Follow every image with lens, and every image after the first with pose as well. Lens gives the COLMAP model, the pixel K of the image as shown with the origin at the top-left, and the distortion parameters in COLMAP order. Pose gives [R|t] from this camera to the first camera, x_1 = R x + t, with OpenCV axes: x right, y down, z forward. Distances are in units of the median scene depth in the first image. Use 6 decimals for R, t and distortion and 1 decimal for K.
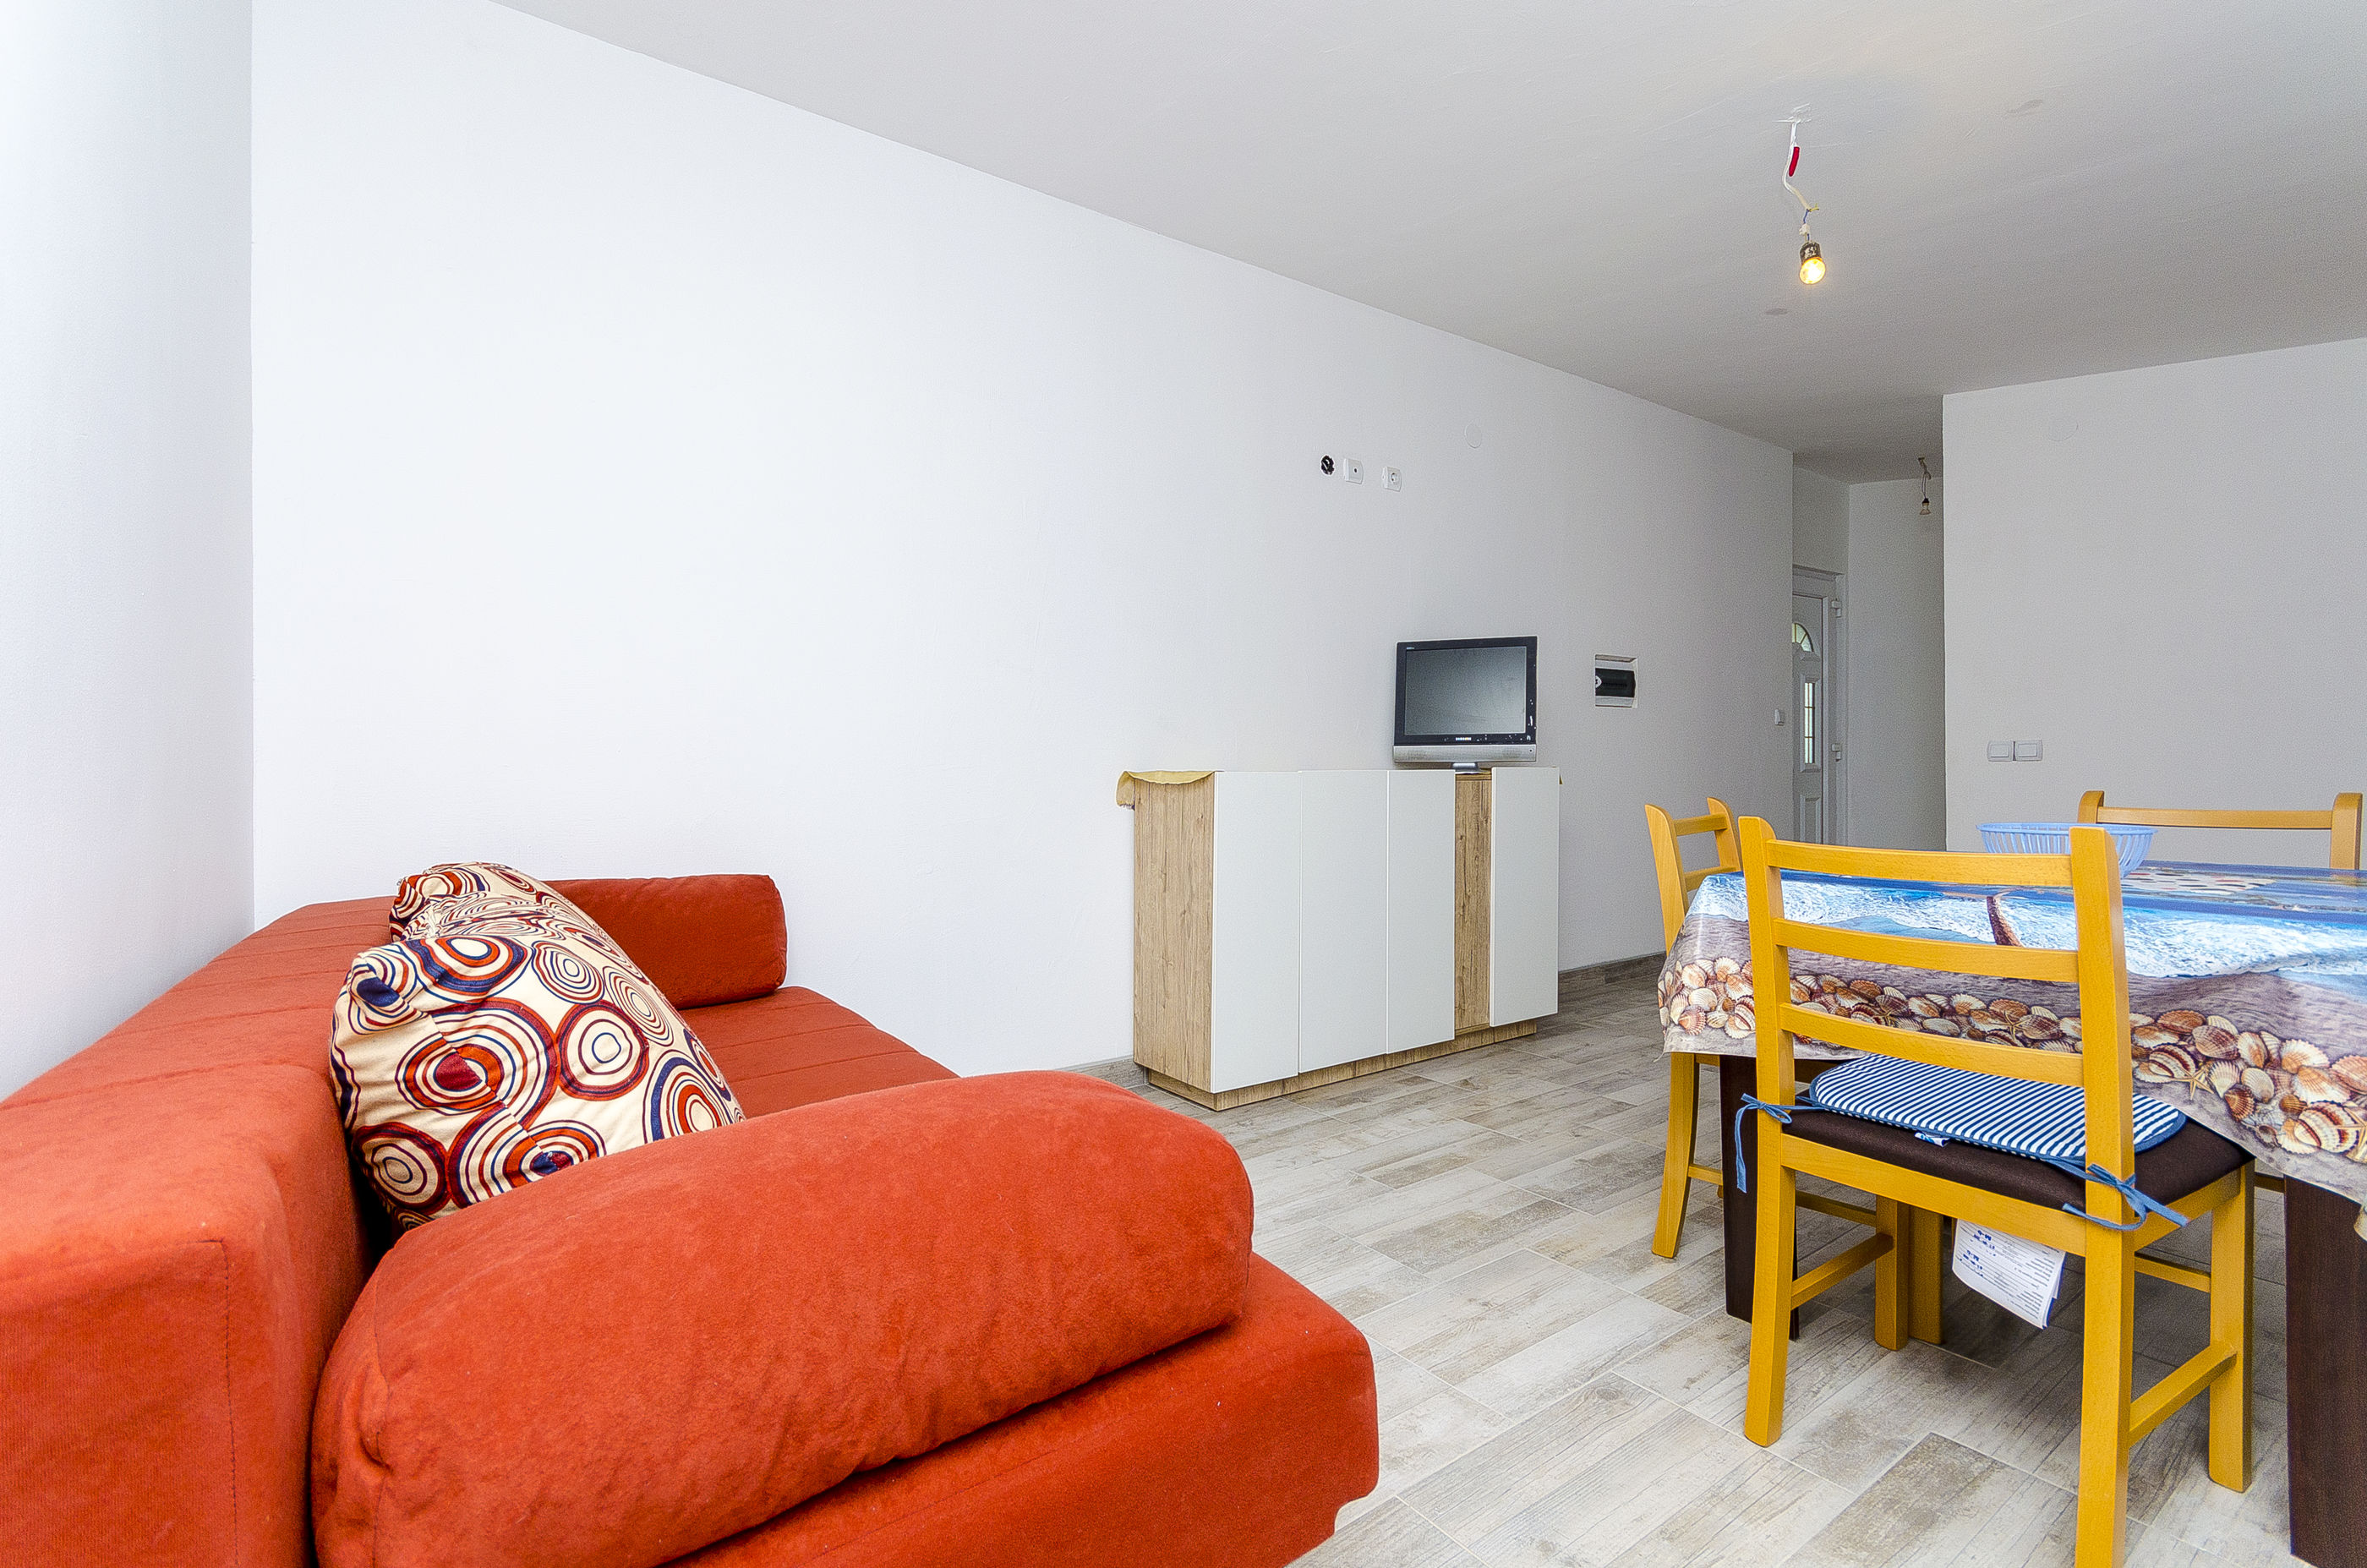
lens RADIAL K [[1030.8, 0, 1183.5], [0, 1030.8, 784.0], [0, 0, 1]] dist [0.003064, 0.000472]
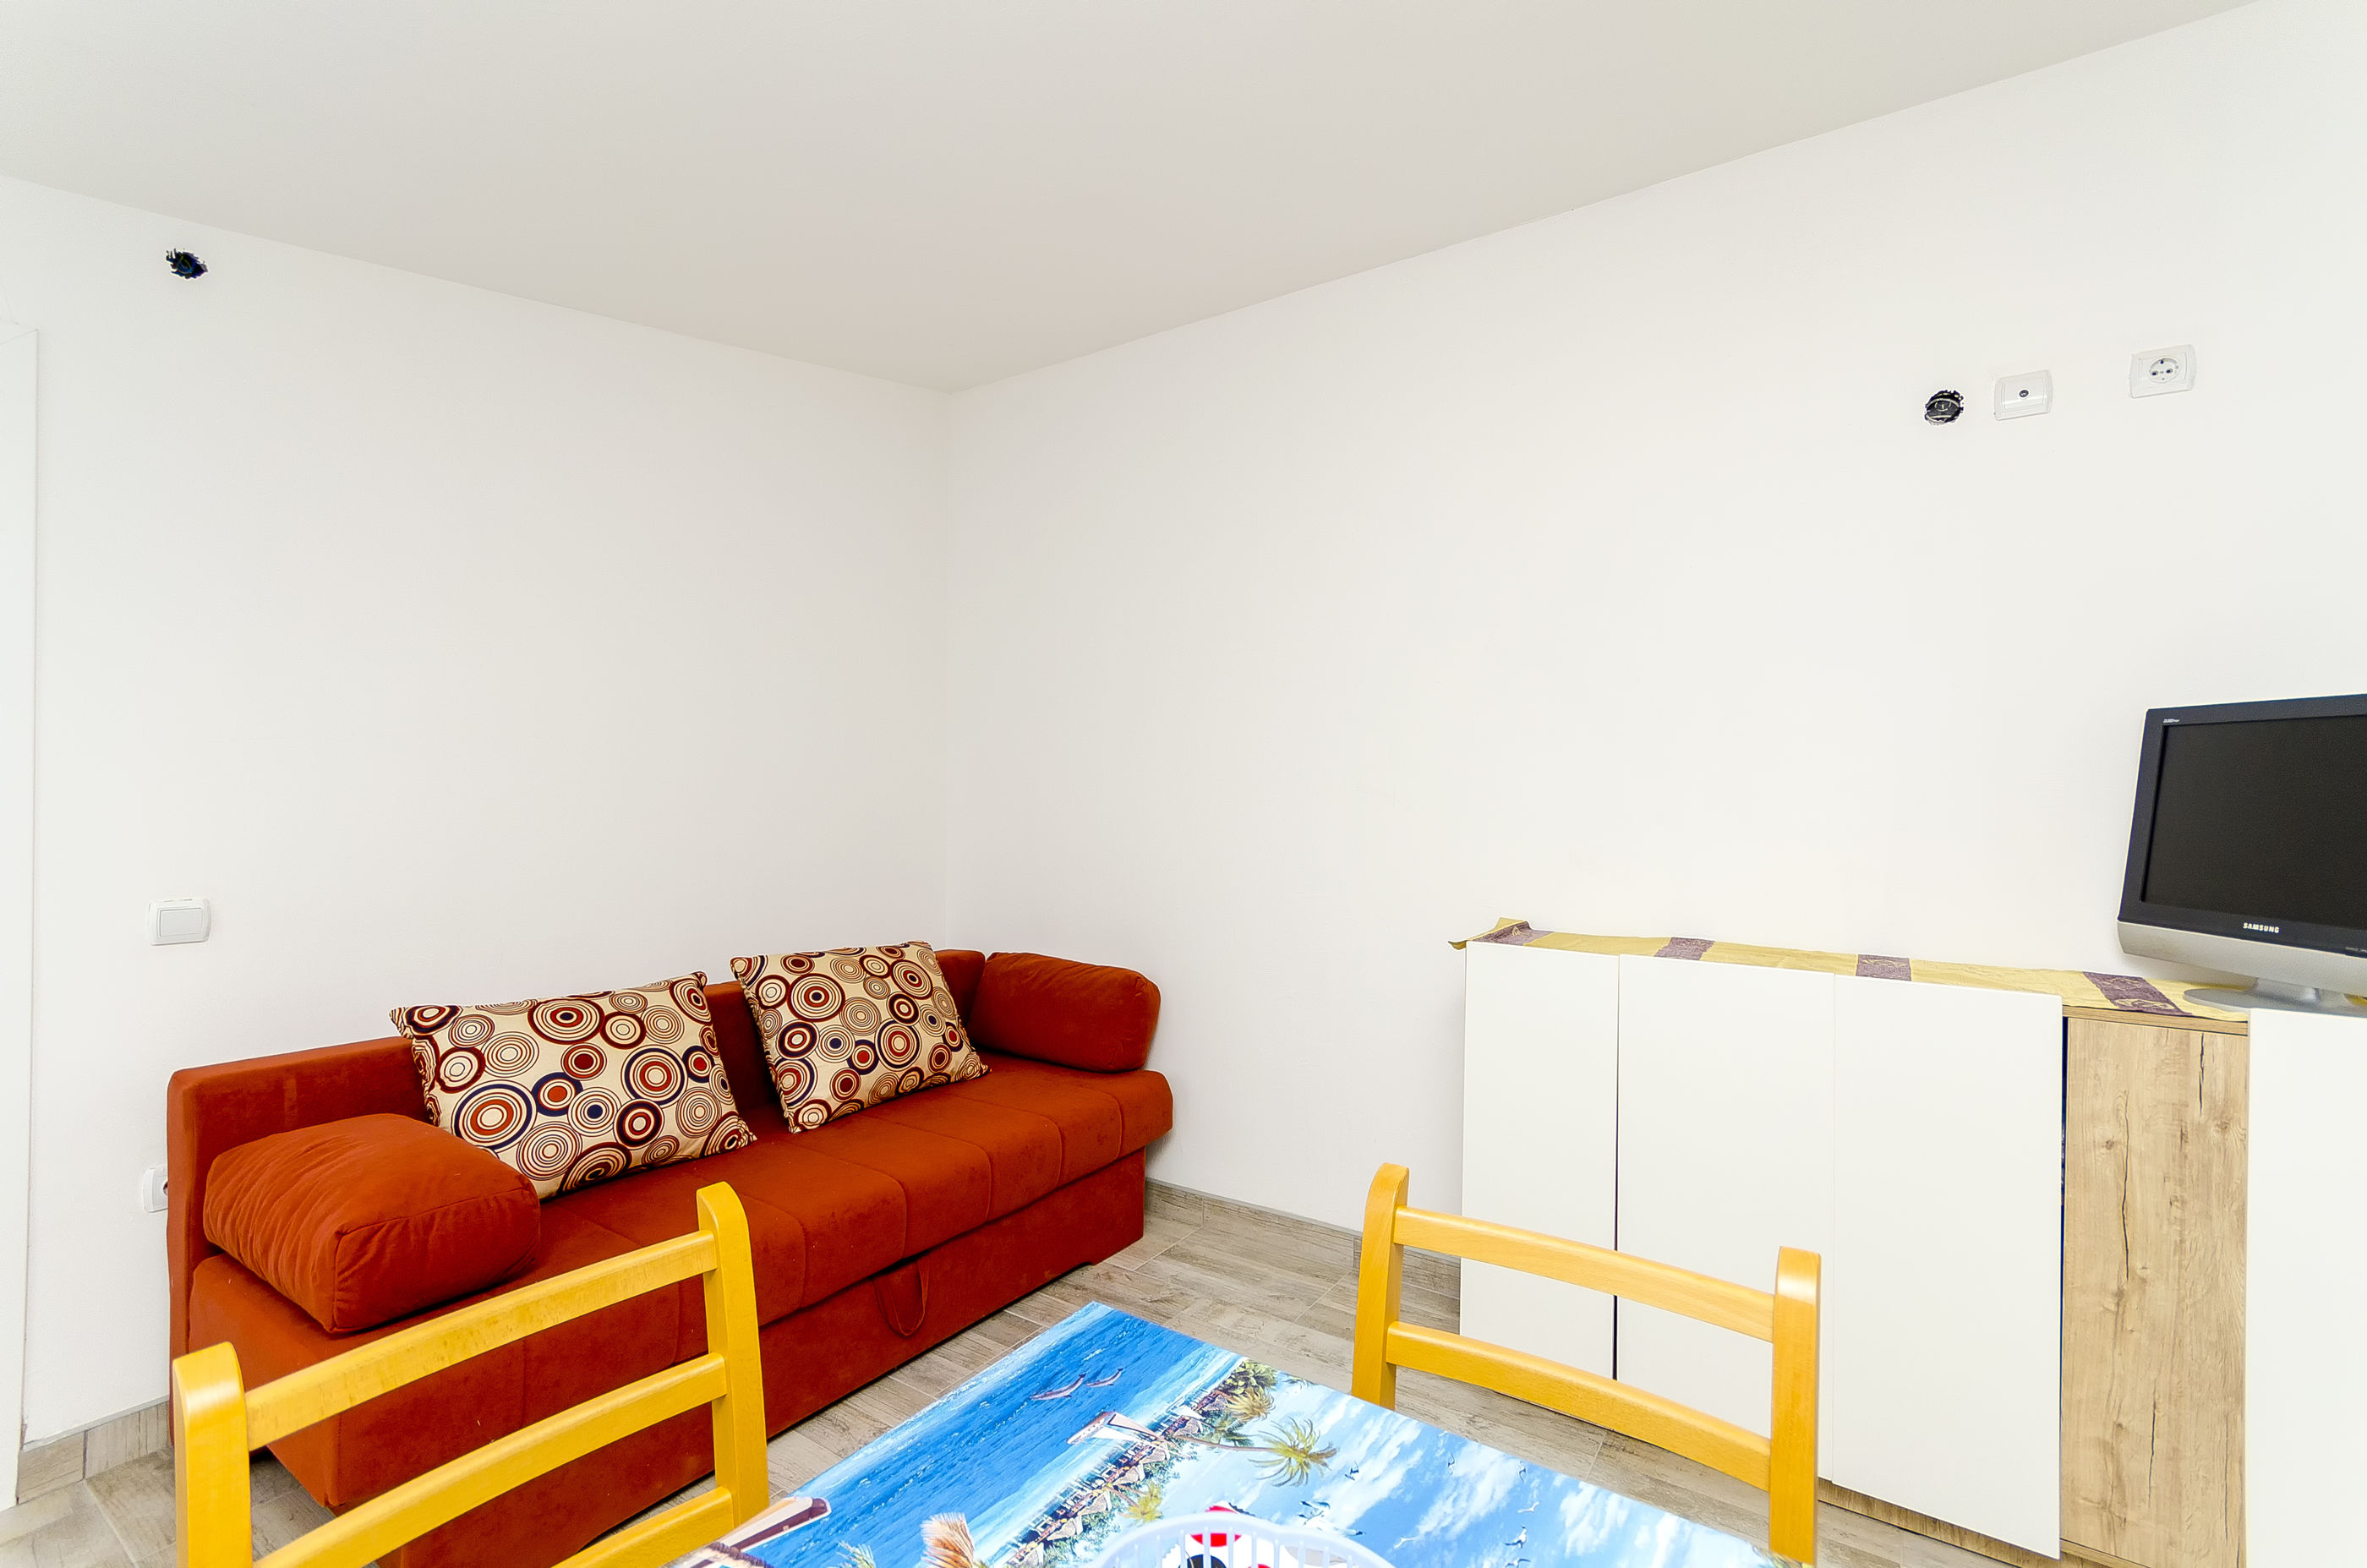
lens RADIAL K [[1030.8, 0, 1183.5], [0, 1030.8, 784.0], [0, 0, 1]] dist [0.003064, 0.000472]
pose [[0.368375, 0.004342, -0.929667, 0.757133], [-0.019733, 0.999800, -0.003150, -0.139441], [0.929468, 0.019505, 0.368387, 0.599409]]
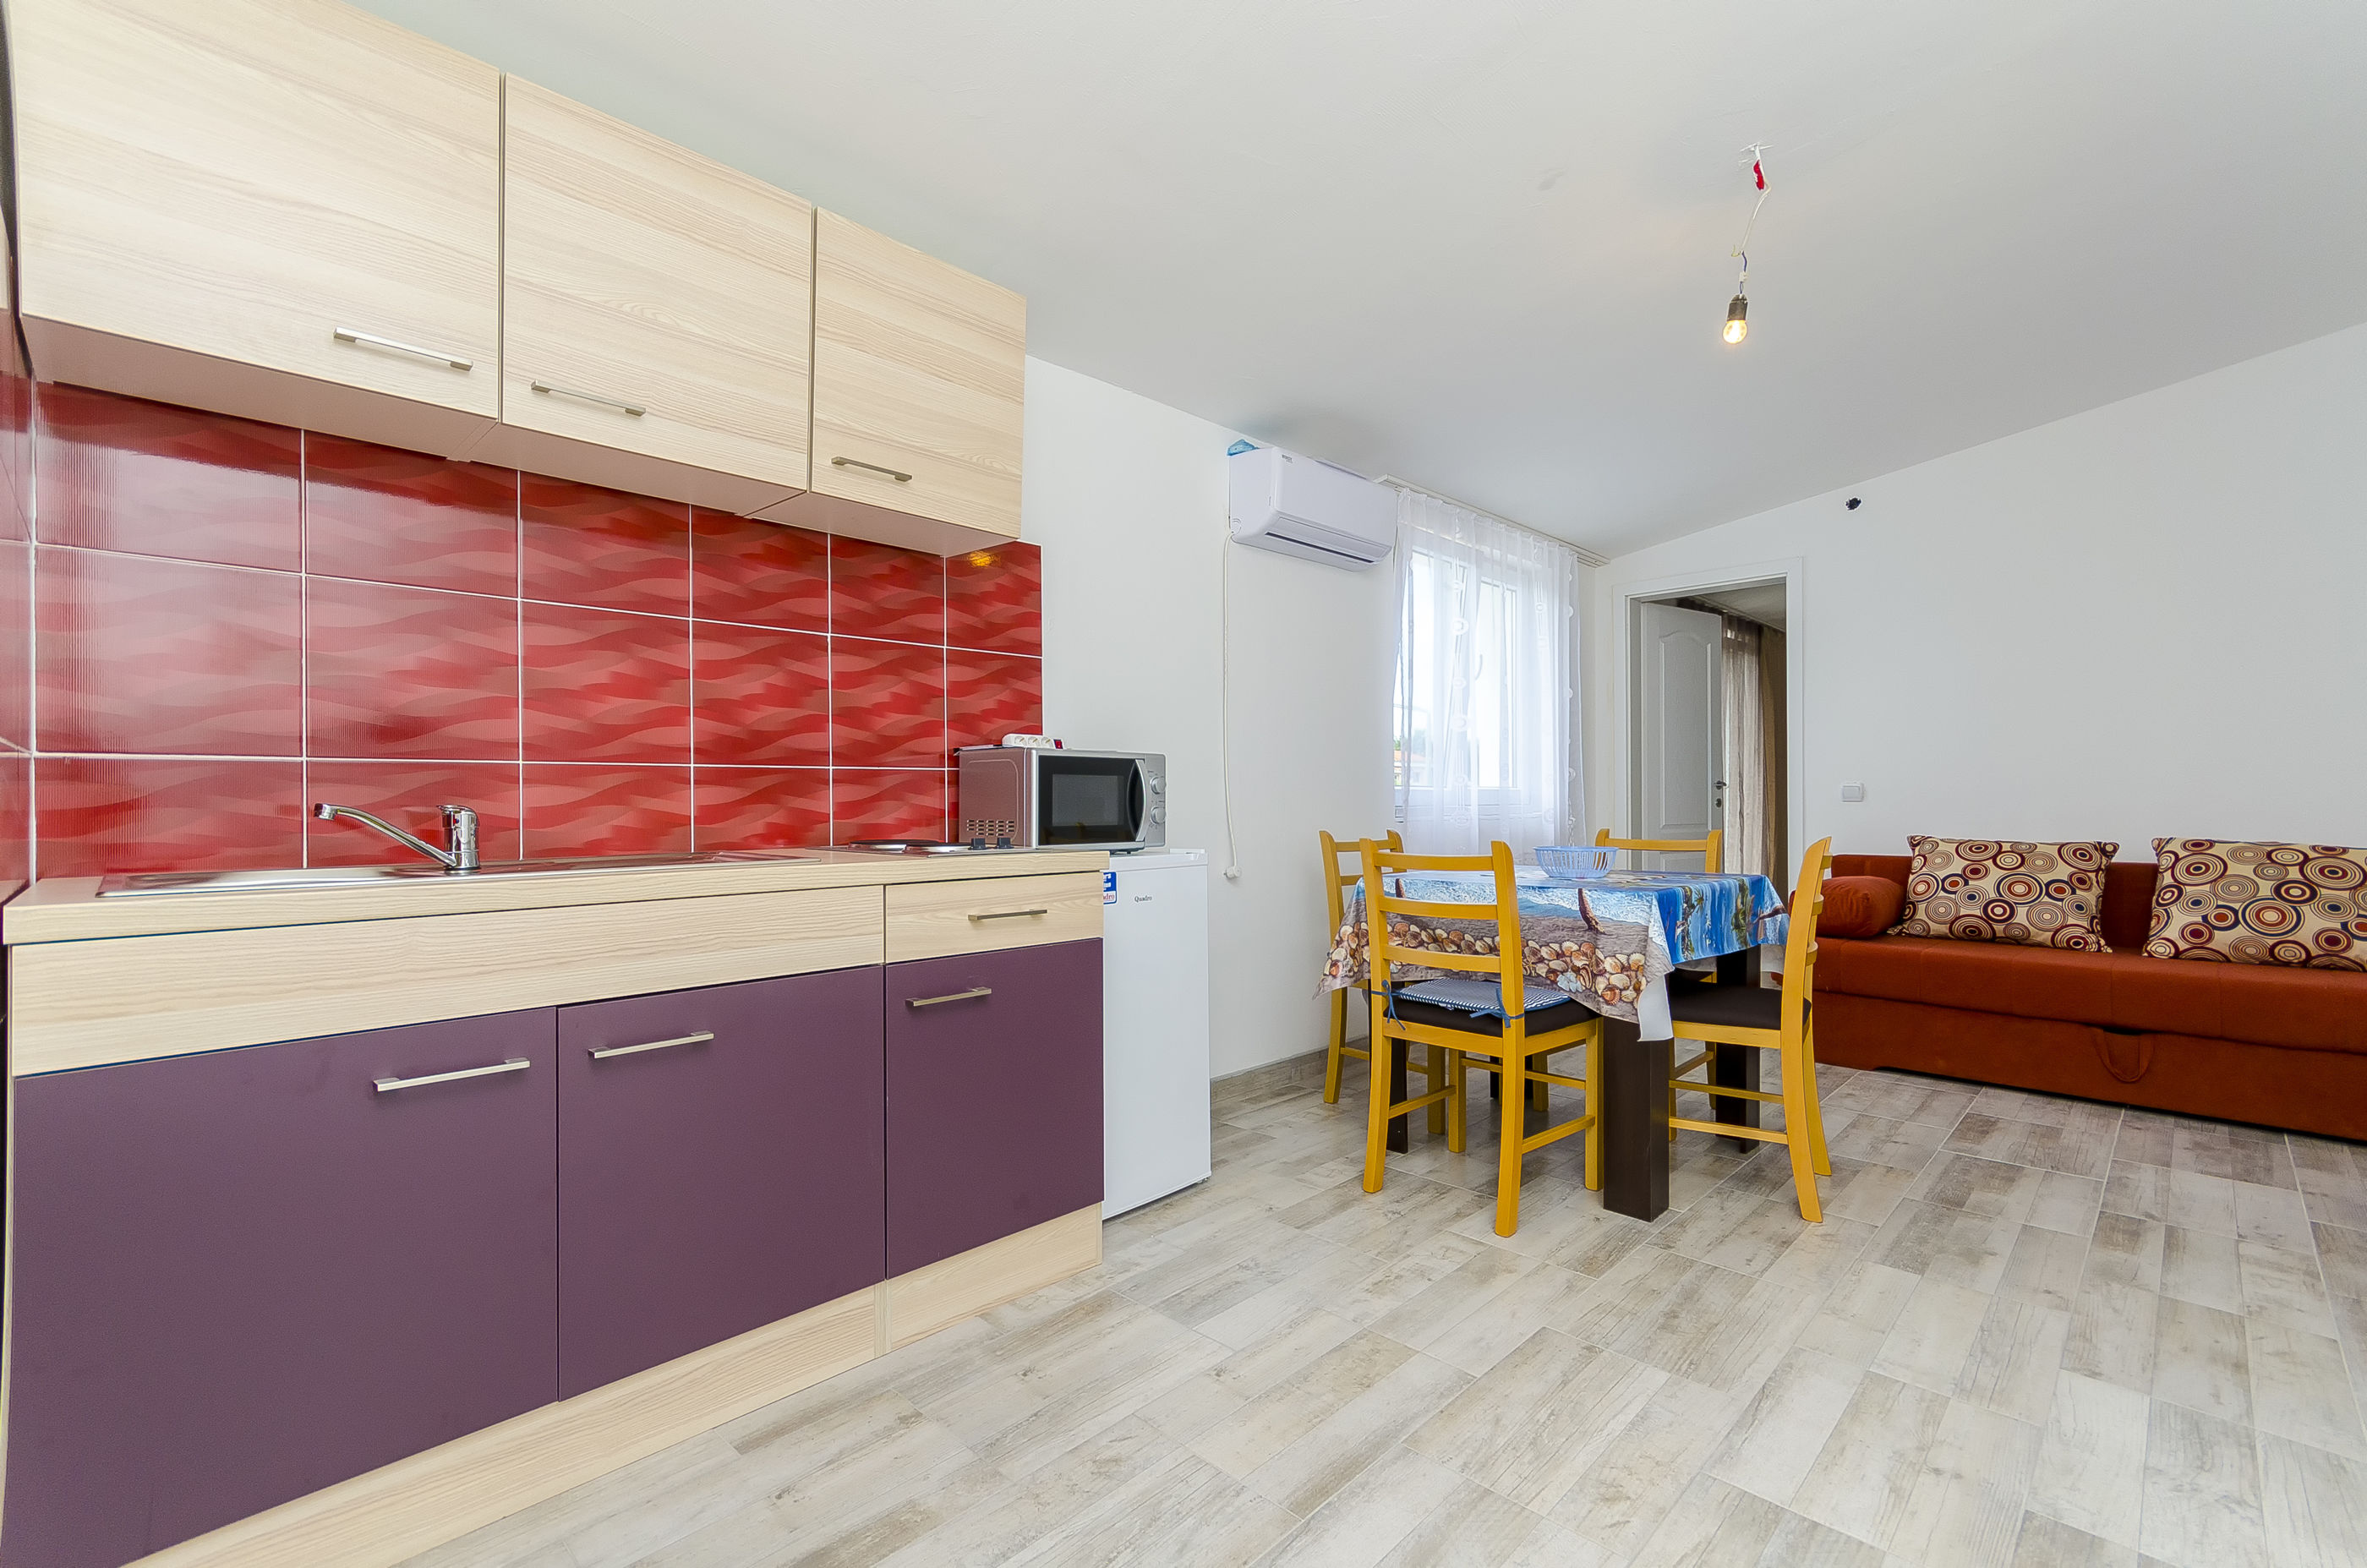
lens RADIAL K [[1030.8, 0, 1183.5], [0, 1030.8, 784.0], [0, 0, 1]] dist [0.003064, 0.000472]
pose [[-0.984003, 0.002932, -0.178128, 1.188990], [0.004040, 0.999975, -0.005856, -0.033396], [0.178106, -0.006482, -0.983990, 1.702462]]
